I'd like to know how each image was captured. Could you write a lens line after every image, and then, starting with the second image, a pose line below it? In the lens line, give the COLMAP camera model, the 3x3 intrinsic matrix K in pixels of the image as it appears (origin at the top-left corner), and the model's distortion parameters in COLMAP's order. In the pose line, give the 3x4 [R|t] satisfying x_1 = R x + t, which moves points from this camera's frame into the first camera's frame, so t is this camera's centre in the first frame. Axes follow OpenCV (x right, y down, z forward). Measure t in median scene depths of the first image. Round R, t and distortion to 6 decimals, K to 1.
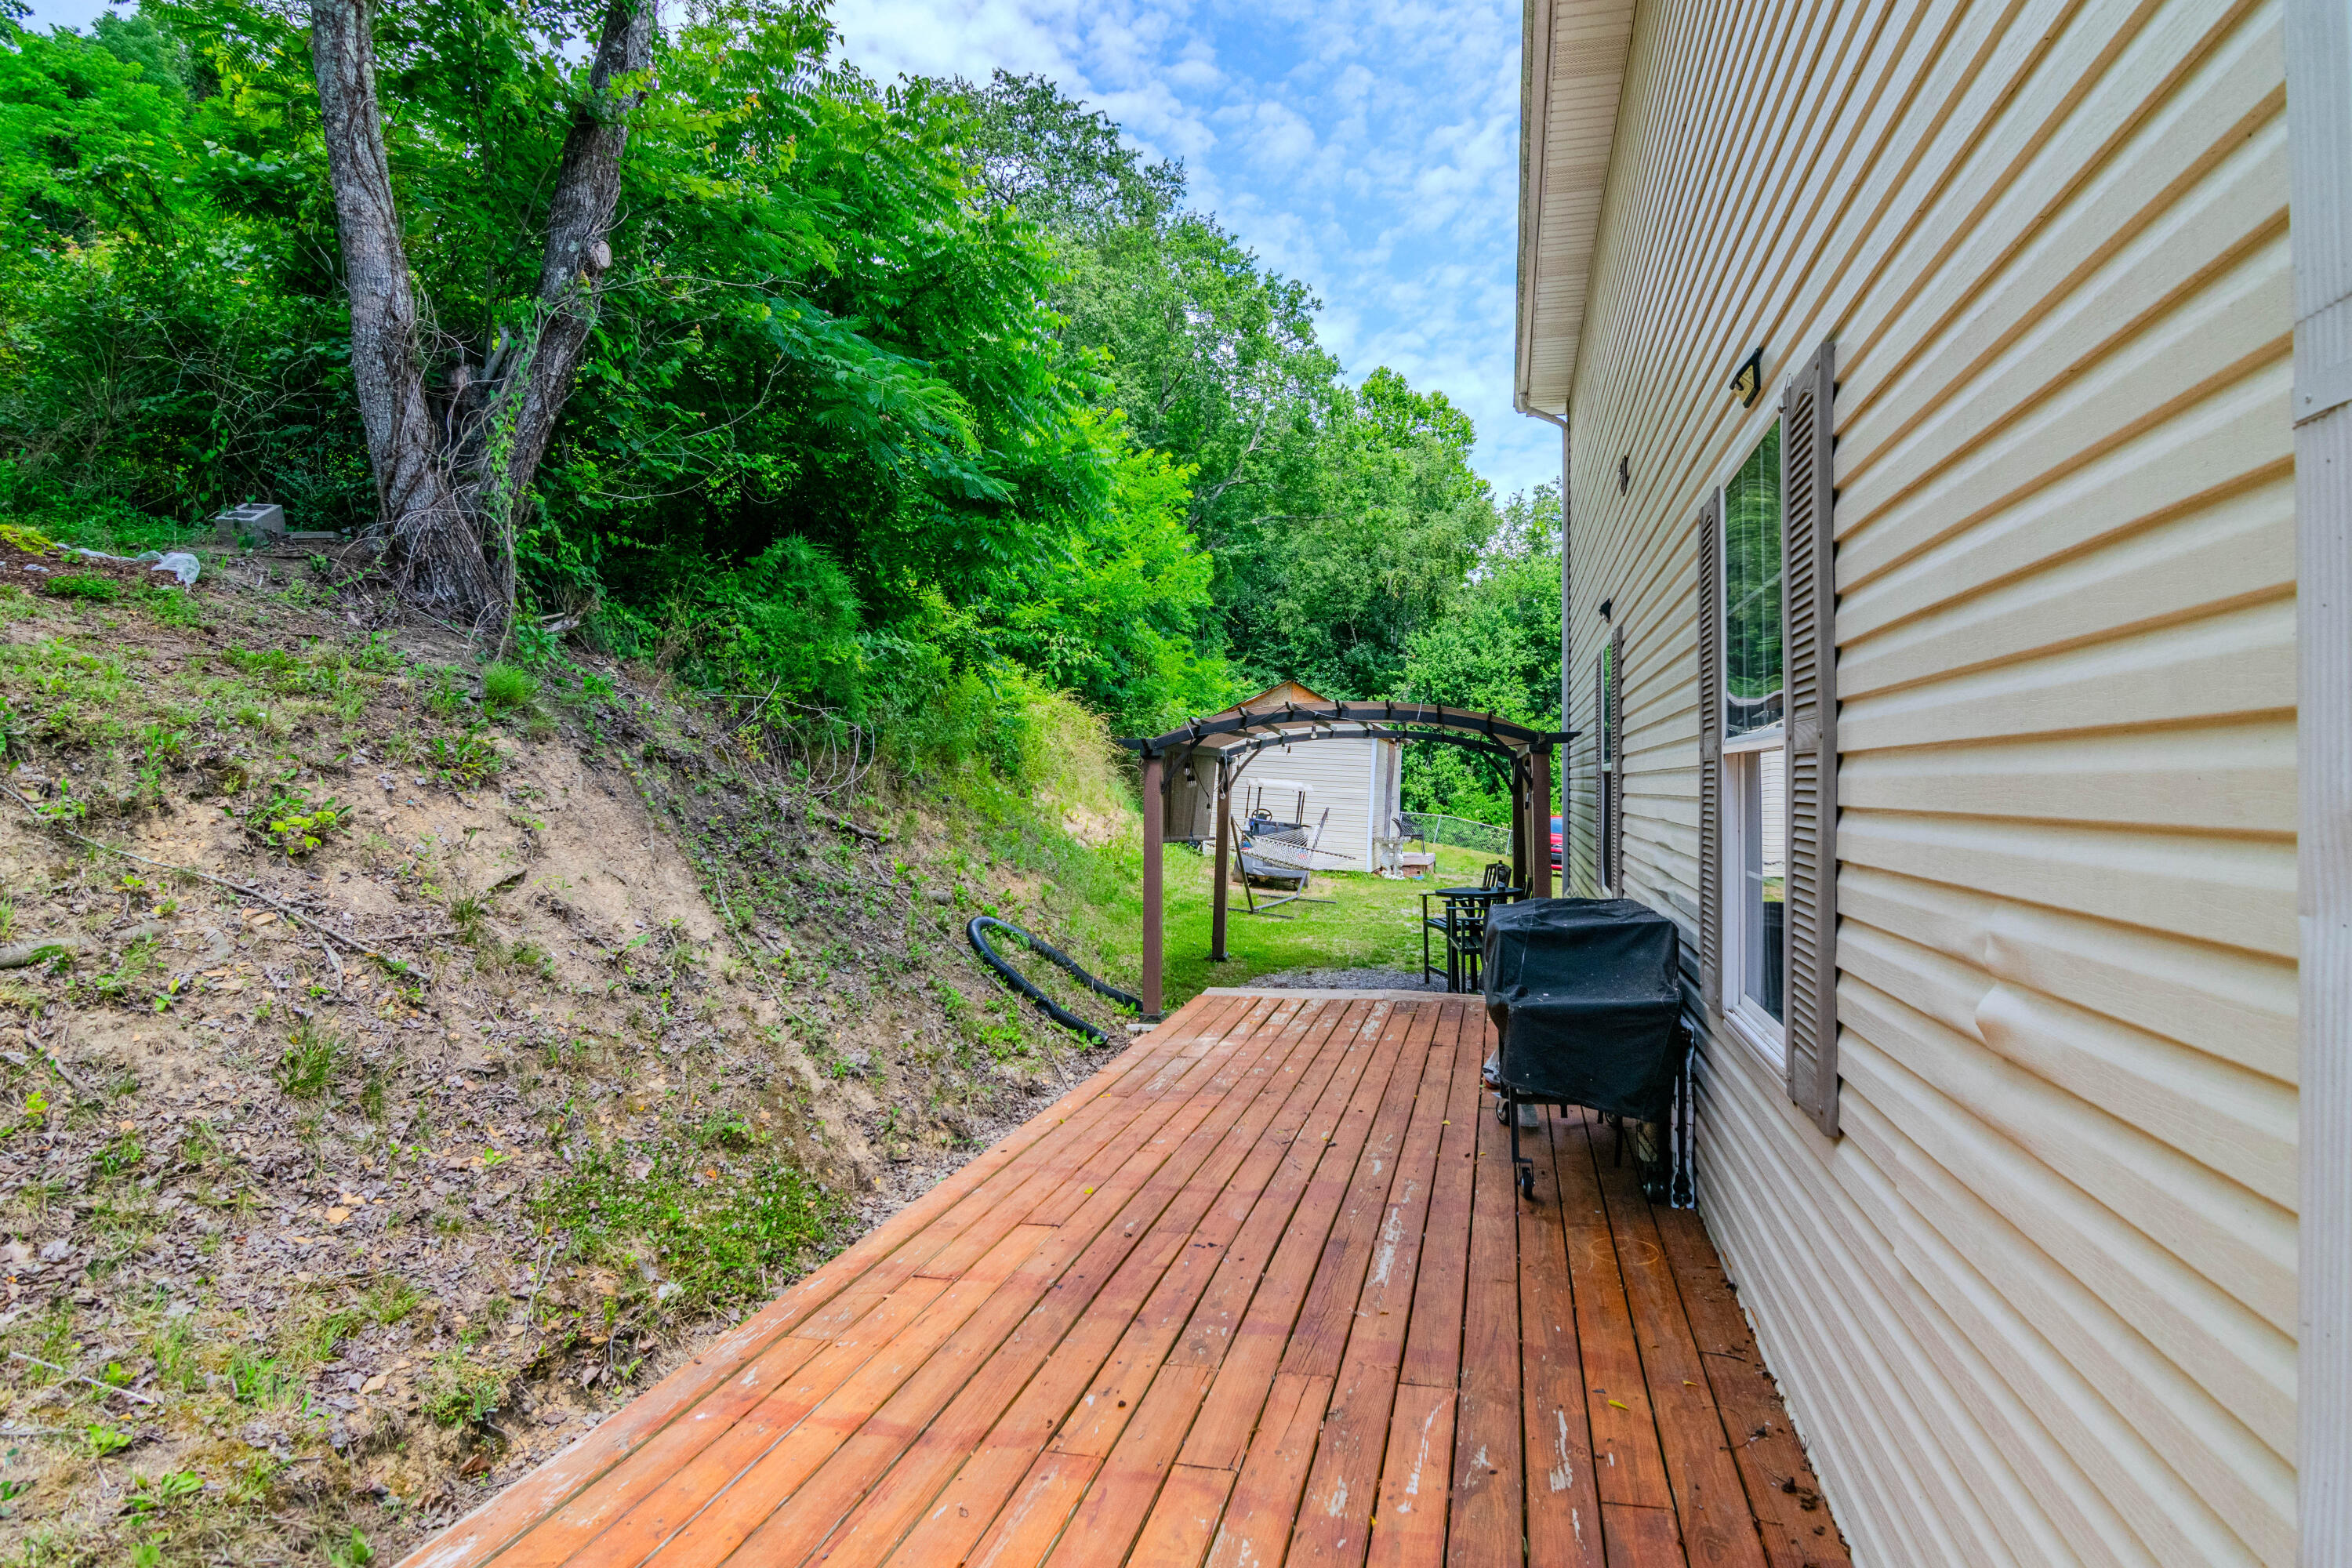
lens RADIAL K [[1169.5, 0, 1251.2], [0, 1169.5, 772.1], [0, 0, 1]] dist [-0.004165, -0.005324]
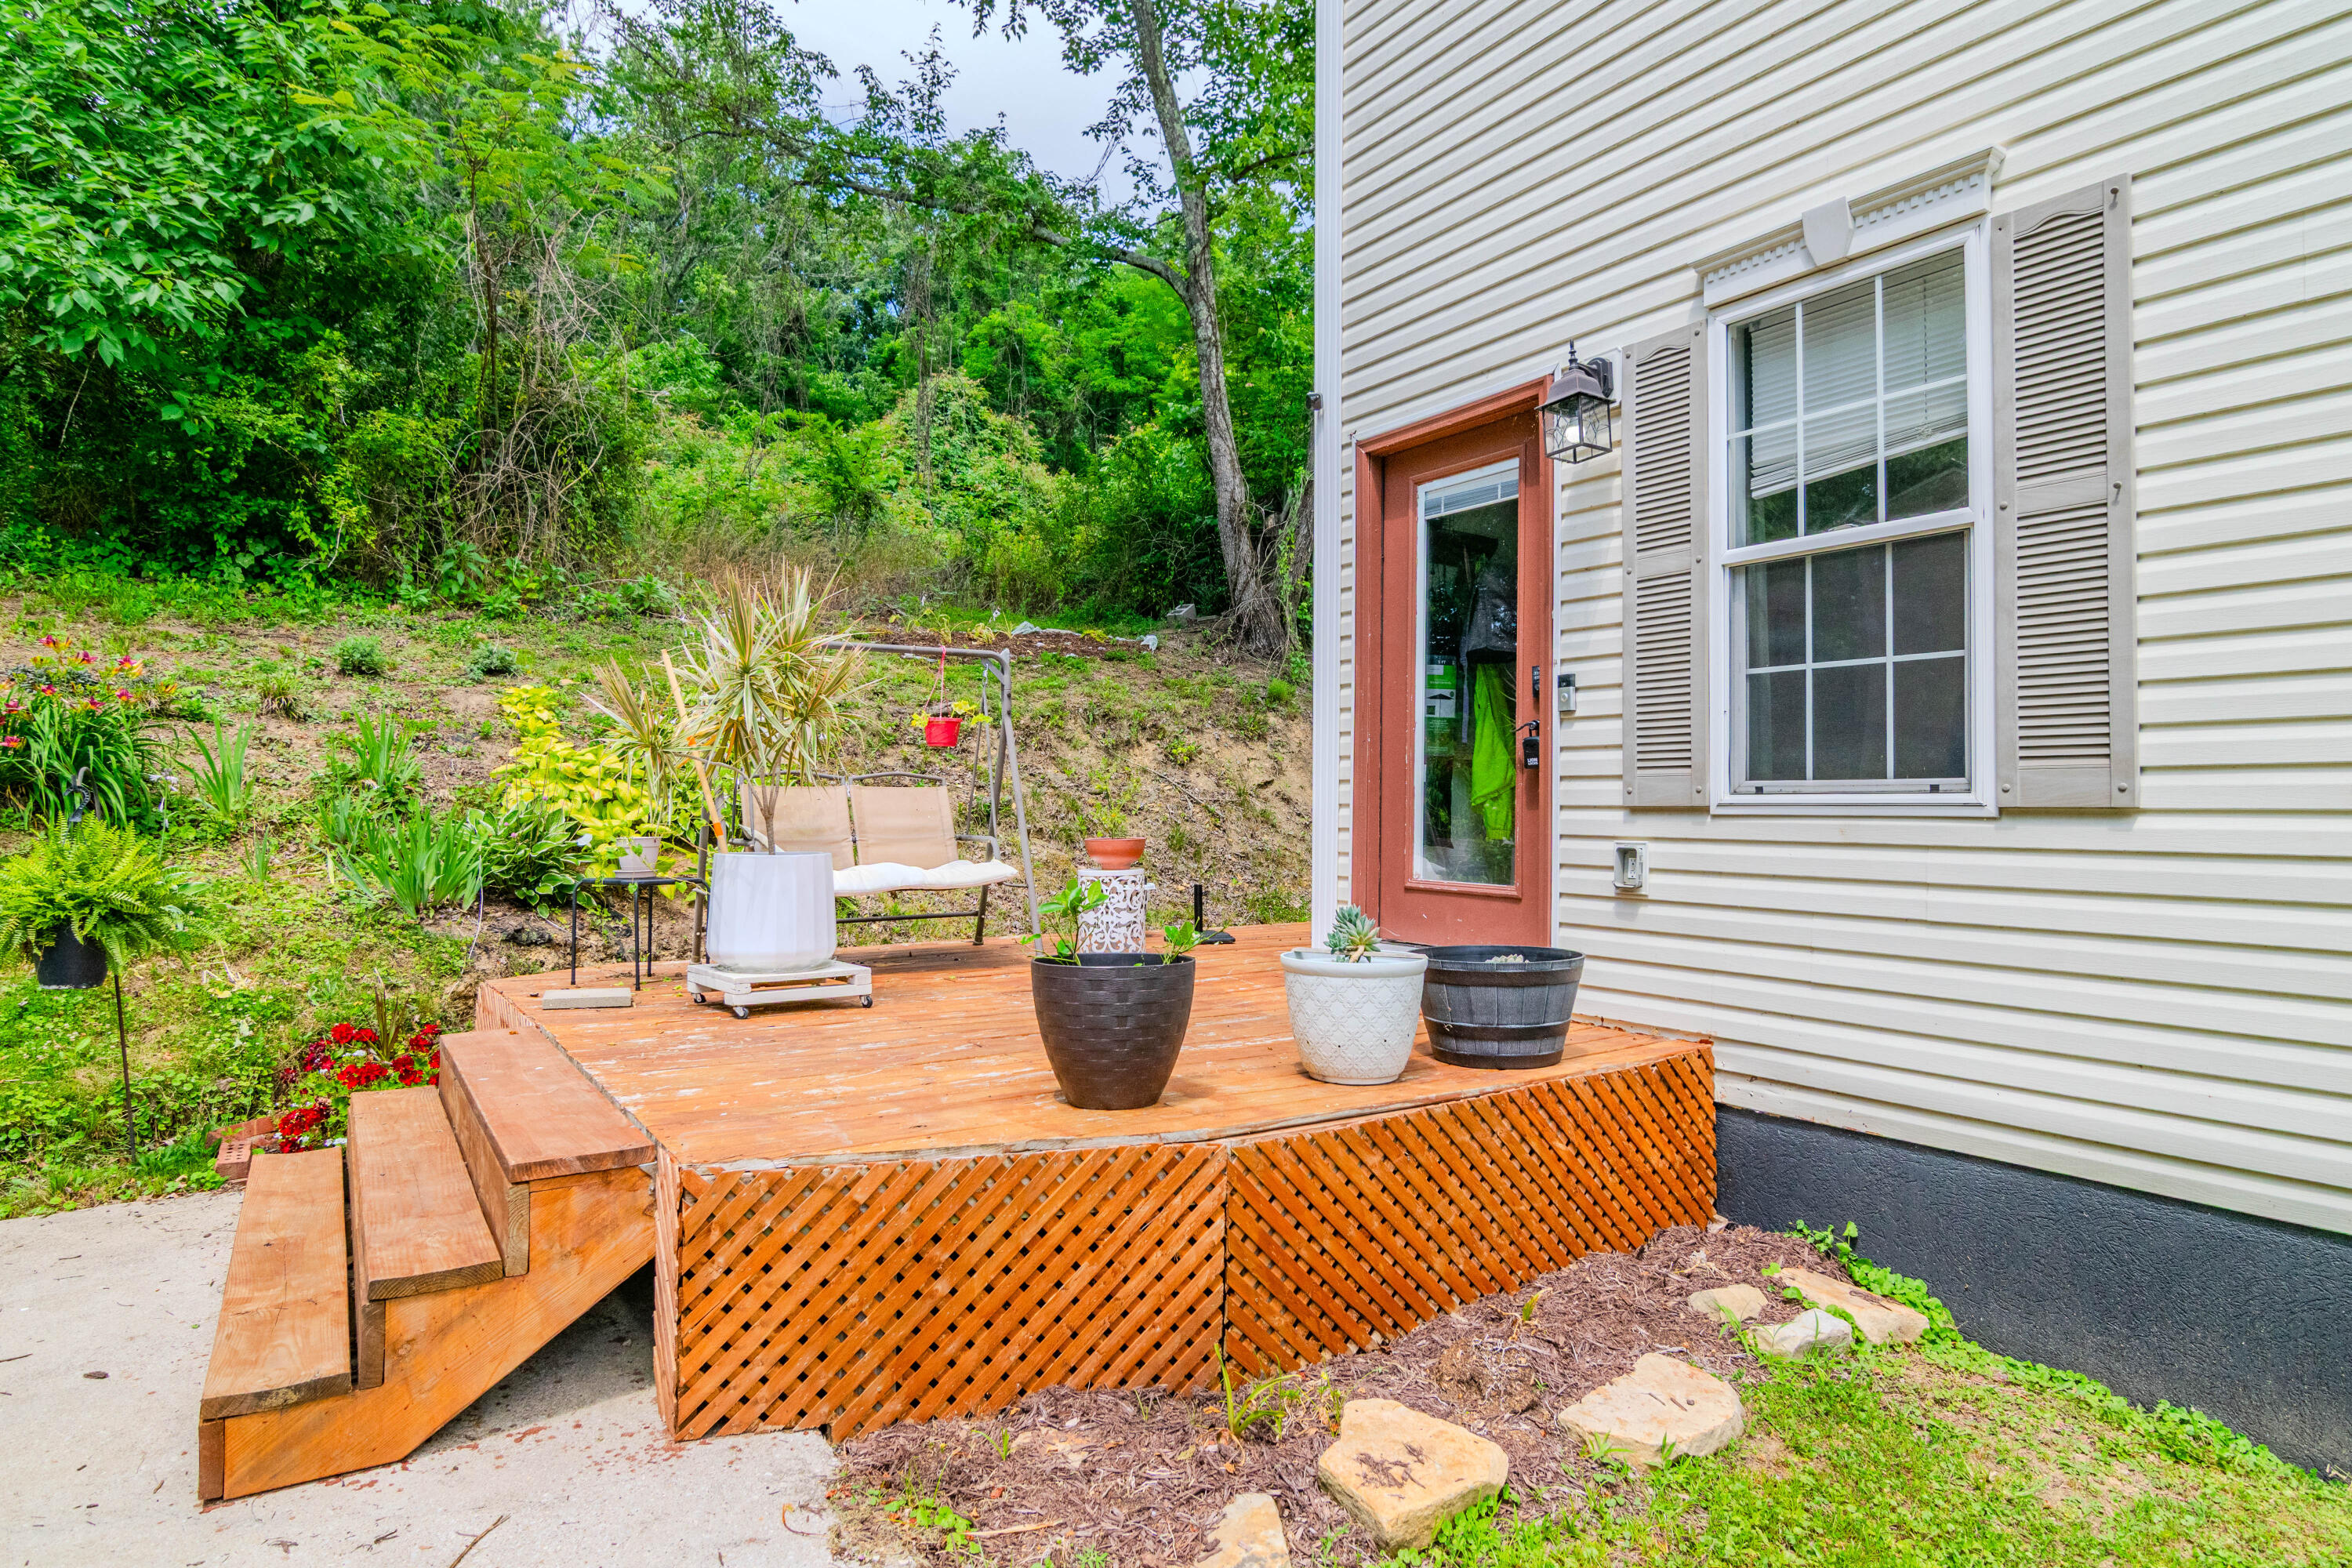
lens RADIAL K [[1269.0, 0, 1174.4], [0, 1269.0, 789.2], [0, 0, 1]] dist [-0.005001, -0.000881]
pose [[0.726294, -0.005579, -0.687361, 0.796135], [0.001485, 0.999977, -0.006547, 0.121287], [0.687383, 0.003734, 0.726286, -0.740432]]
